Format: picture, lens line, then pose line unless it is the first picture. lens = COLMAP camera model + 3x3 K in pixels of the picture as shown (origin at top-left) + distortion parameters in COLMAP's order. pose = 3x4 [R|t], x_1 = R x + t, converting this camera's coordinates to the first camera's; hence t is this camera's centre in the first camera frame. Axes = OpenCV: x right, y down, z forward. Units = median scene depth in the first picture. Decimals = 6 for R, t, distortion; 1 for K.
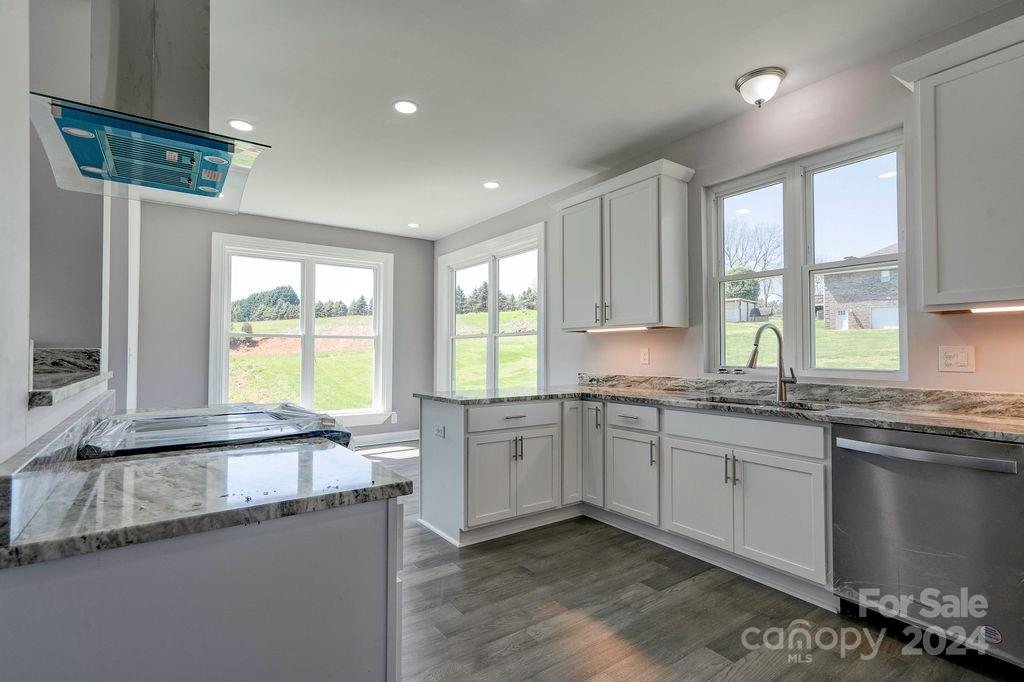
lens RADIAL K [[482.4, 0, 502.8], [0, 482.4, 343.8], [0, 0, 1]] dist [0.000578, 0.000299]
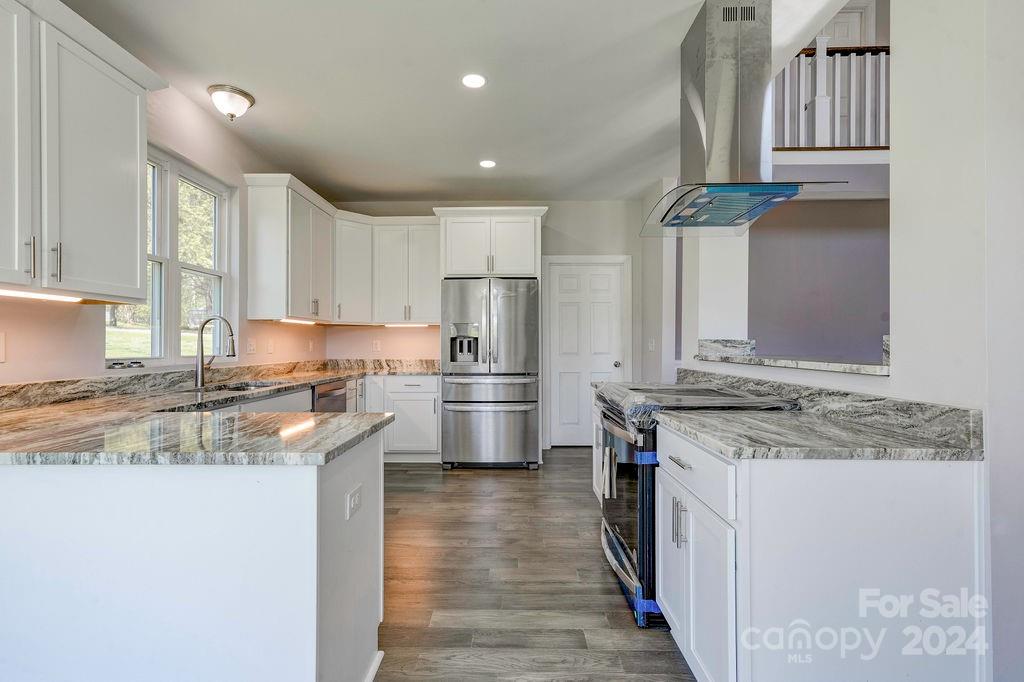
lens RADIAL K [[461.8, 0, 508.6], [0, 461.8, 341.0], [0, 0, 1]] dist [0.001005, 0.006263]
pose [[-0.809228, 0.003686, 0.587483, -0.505448], [-0.011033, 0.999709, -0.021470, 0.025953], [-0.587391, -0.023855, -0.808951, 1.232290]]
